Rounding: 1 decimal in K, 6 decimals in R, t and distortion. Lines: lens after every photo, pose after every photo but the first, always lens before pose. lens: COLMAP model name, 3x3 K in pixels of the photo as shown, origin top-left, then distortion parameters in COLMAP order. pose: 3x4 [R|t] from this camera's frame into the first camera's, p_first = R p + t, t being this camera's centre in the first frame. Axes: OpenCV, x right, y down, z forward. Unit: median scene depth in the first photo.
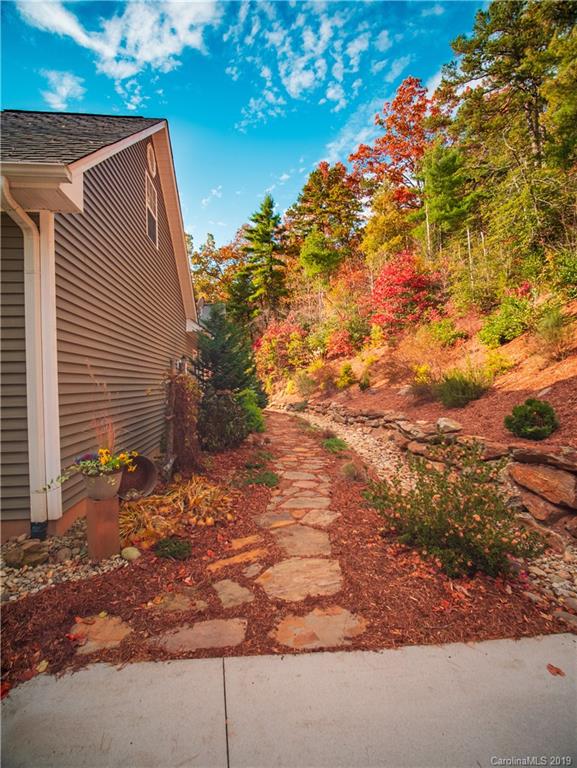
lens RADIAL K [[356.1, 0, 288.5], [0, 356.1, 384.0], [0, 0, 1]] dist [-0.001096, -0.000250]
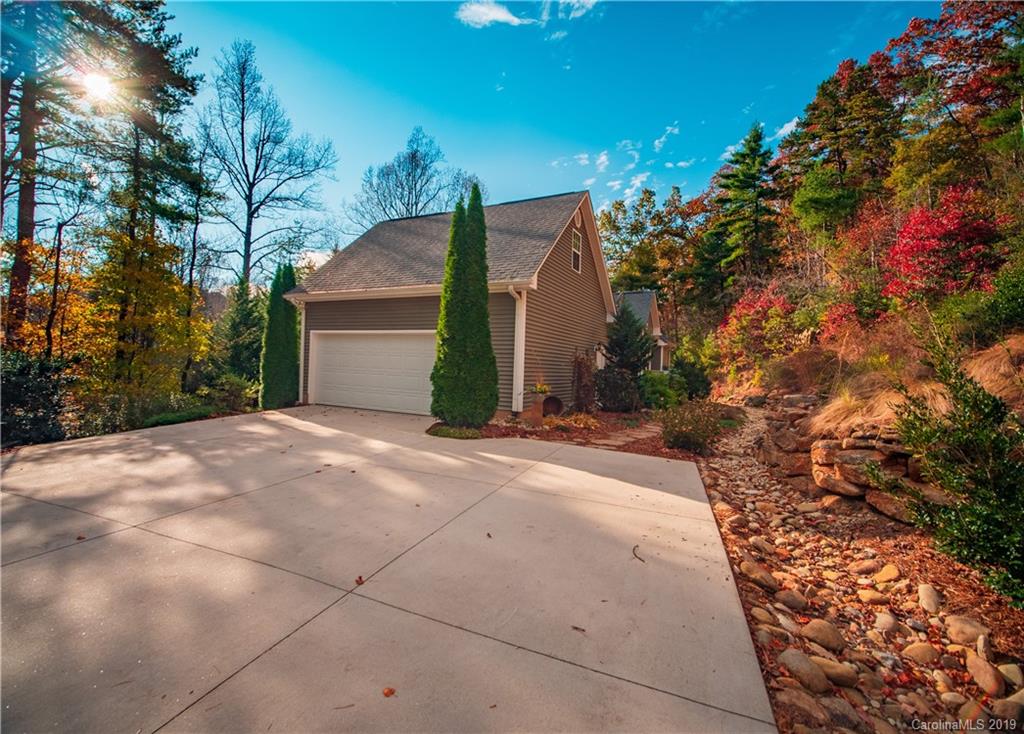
lens RADIAL K [[475.1, 0, 512.0], [0, 475.1, 367.0], [0, 0, 1]] dist [-0.002369, -0.000289]
pose [[0.843575, 0.045194, -0.535106, 0.072191], [-0.049034, 0.998772, 0.007054, 0.002966], [0.534767, 0.020288, 0.844756, -0.125673]]
